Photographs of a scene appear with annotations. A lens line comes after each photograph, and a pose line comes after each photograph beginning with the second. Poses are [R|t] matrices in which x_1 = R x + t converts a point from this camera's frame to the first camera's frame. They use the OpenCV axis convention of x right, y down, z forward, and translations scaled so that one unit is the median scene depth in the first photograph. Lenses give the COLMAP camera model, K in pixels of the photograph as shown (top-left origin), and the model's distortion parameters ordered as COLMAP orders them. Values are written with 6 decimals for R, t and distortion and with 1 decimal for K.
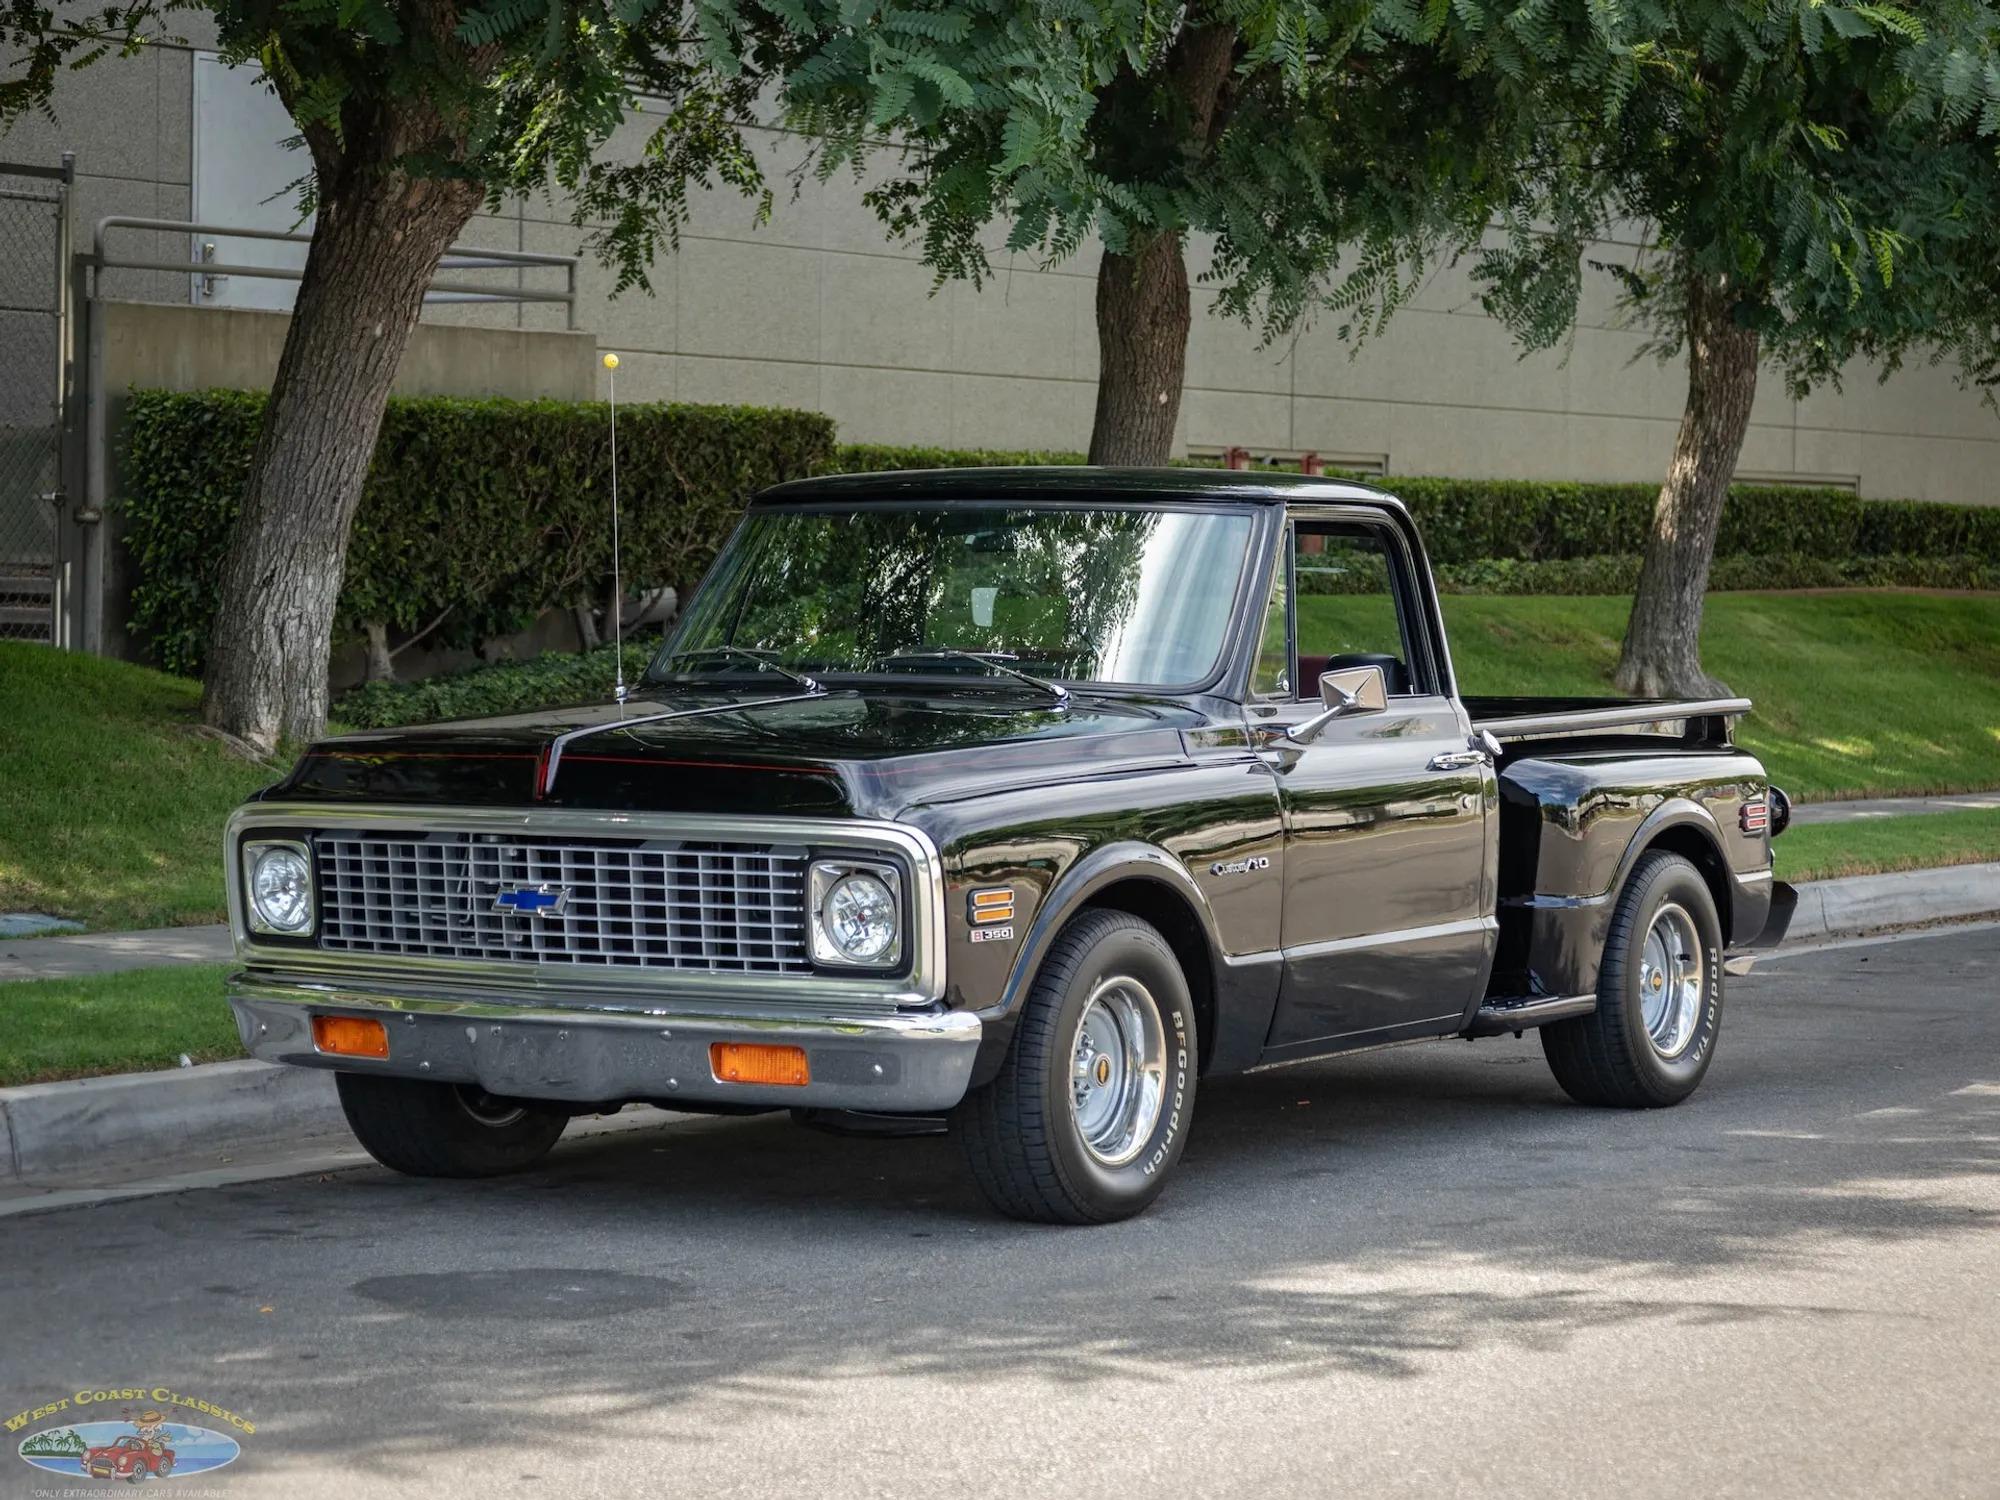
lens RADIAL K [[5073.9, 0, 996.0], [0, 5073.9, 816.0], [0, 0, 1]] dist [-0.028548, 0.482038]
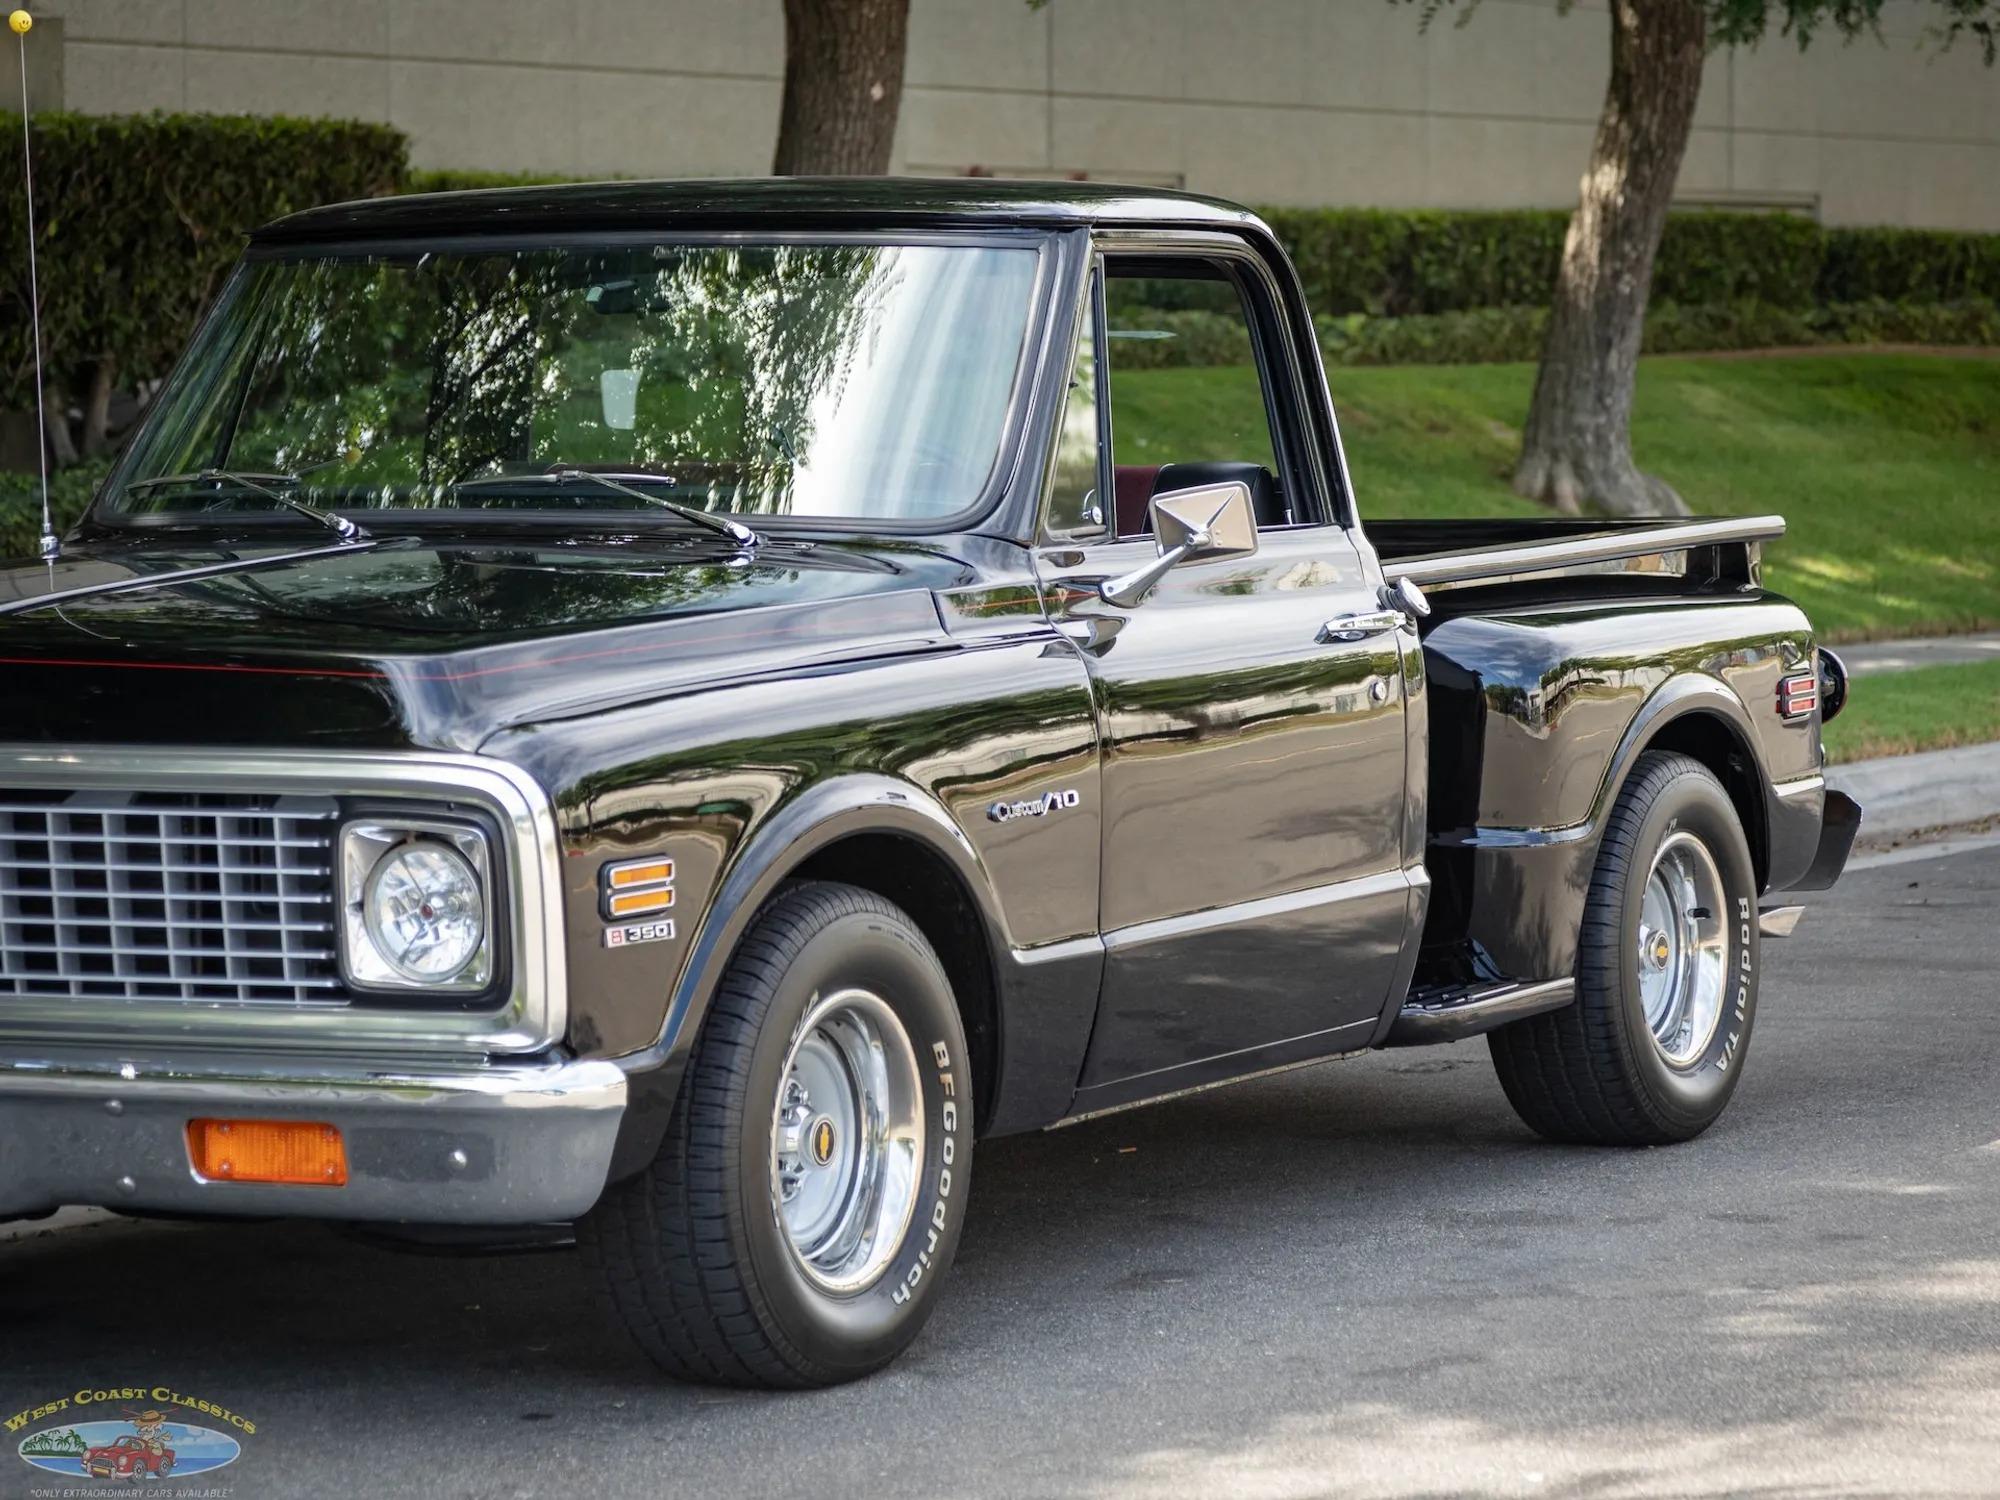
lens RADIAL K [[6110.1, 0, 1000.0], [0, 6110.1, 750.0], [0, 0, 1]] dist [0.053438, -0.985120]
pose [[0.998226, -0.022007, 0.055325, 0.001925], [0.021007, 0.999607, 0.018589, -0.010243], [-0.055712, -0.017393, 0.998295, 0.223190]]
